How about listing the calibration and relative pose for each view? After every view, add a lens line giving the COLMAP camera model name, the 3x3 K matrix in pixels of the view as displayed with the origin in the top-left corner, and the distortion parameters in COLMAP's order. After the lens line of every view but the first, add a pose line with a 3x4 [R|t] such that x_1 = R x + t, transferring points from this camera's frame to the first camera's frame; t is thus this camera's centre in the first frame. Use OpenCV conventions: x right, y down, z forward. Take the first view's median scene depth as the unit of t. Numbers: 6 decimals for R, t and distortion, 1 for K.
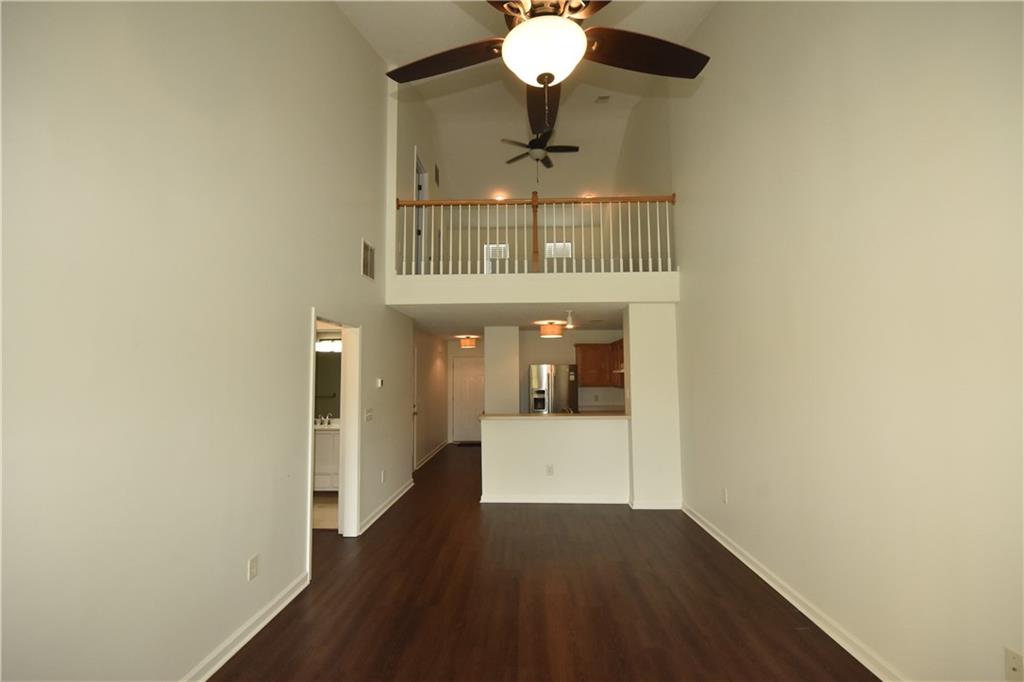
lens RADIAL K [[449.6, 0, 513.7], [0, 449.6, 339.5], [0, 0, 1]] dist [-0.003189, -0.000471]
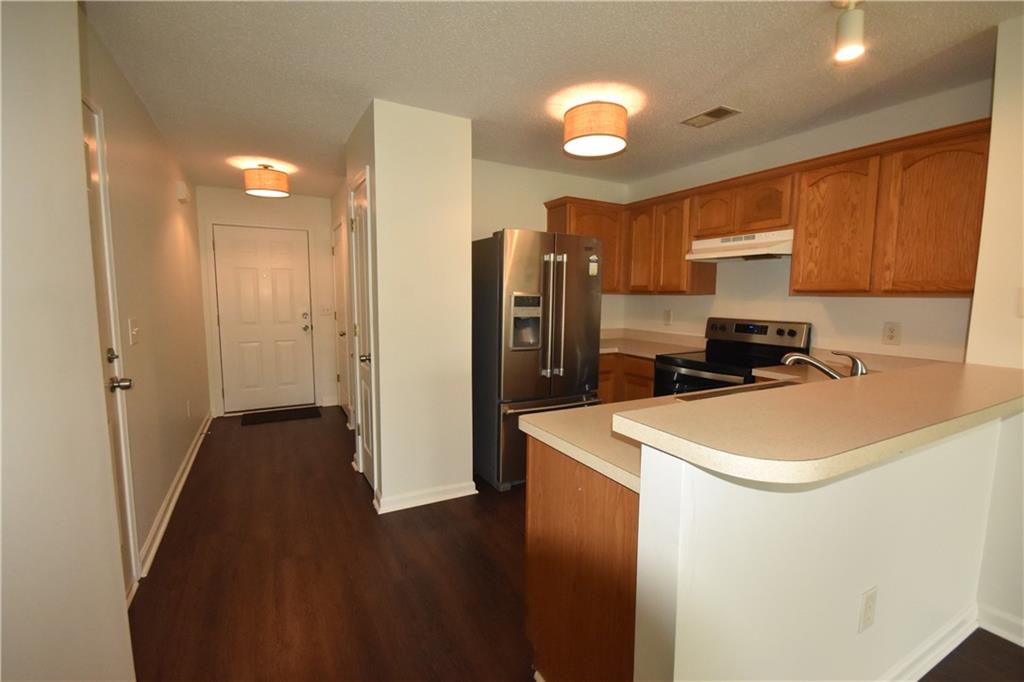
lens RADIAL K [[449.6, 0, 511.7], [0, 449.6, 345.9], [0, 0, 1]] dist [-0.003189, -0.000471]
pose [[0.866764, -0.038954, 0.497196, -0.137186], [-0.057309, 0.982561, 0.176889, 0.080187], [-0.495416, -0.181815, 0.849416, 0.616015]]
